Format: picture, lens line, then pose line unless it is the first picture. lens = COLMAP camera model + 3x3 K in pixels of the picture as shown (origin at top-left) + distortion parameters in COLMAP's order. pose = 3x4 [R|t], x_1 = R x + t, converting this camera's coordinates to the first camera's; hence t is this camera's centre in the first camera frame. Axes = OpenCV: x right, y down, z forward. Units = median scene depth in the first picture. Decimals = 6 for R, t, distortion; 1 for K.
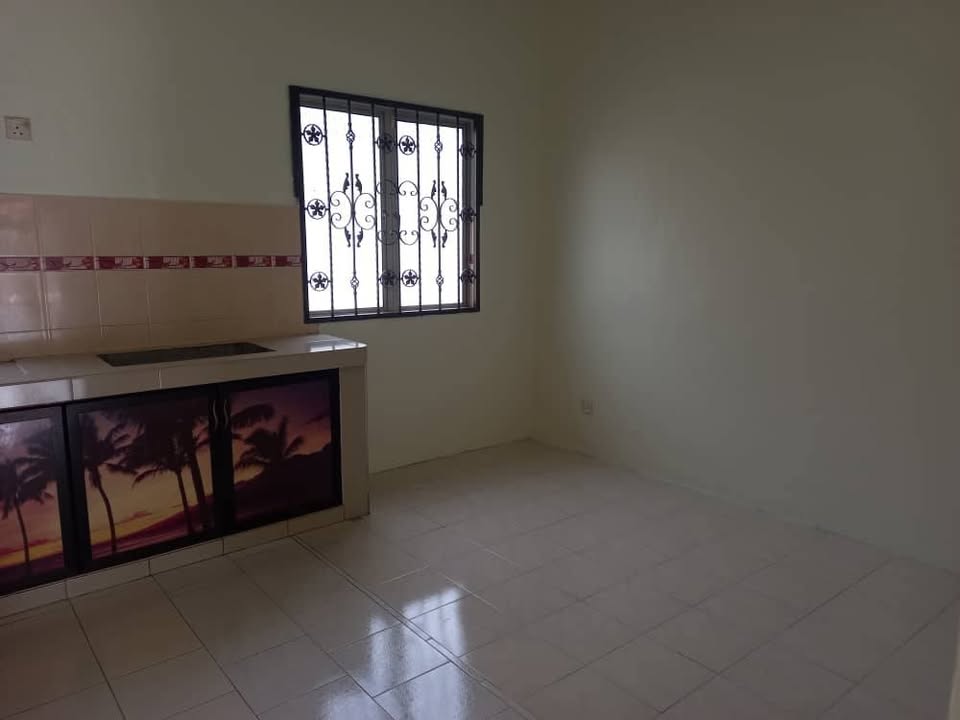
lens RADIAL K [[722.9, 0, 481.2], [0, 722.9, 359.3], [0, 0, 1]] dist [-0.021367, -0.003436]
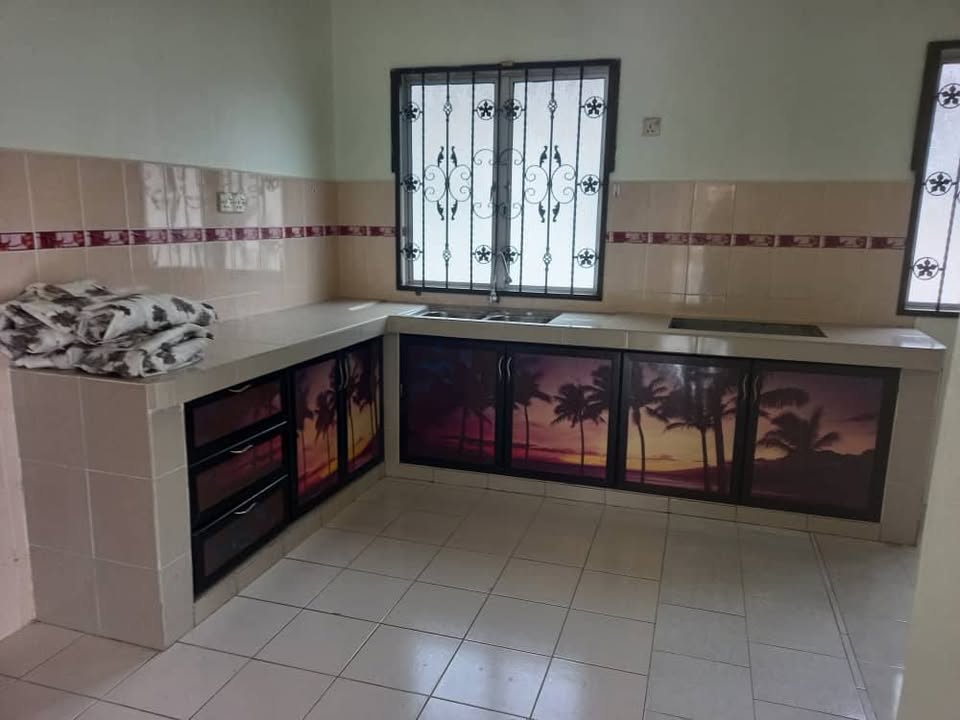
lens RADIAL K [[641.3, 0, 475.1], [0, 641.3, 343.9], [0, 0, 1]] dist [0.031936, -0.008718]
pose [[0.539571, 0.165876, -0.825438, 0.191905], [-0.146352, 0.983953, 0.102064, -0.025523], [0.829123, 0.065734, 0.555189, 0.168401]]
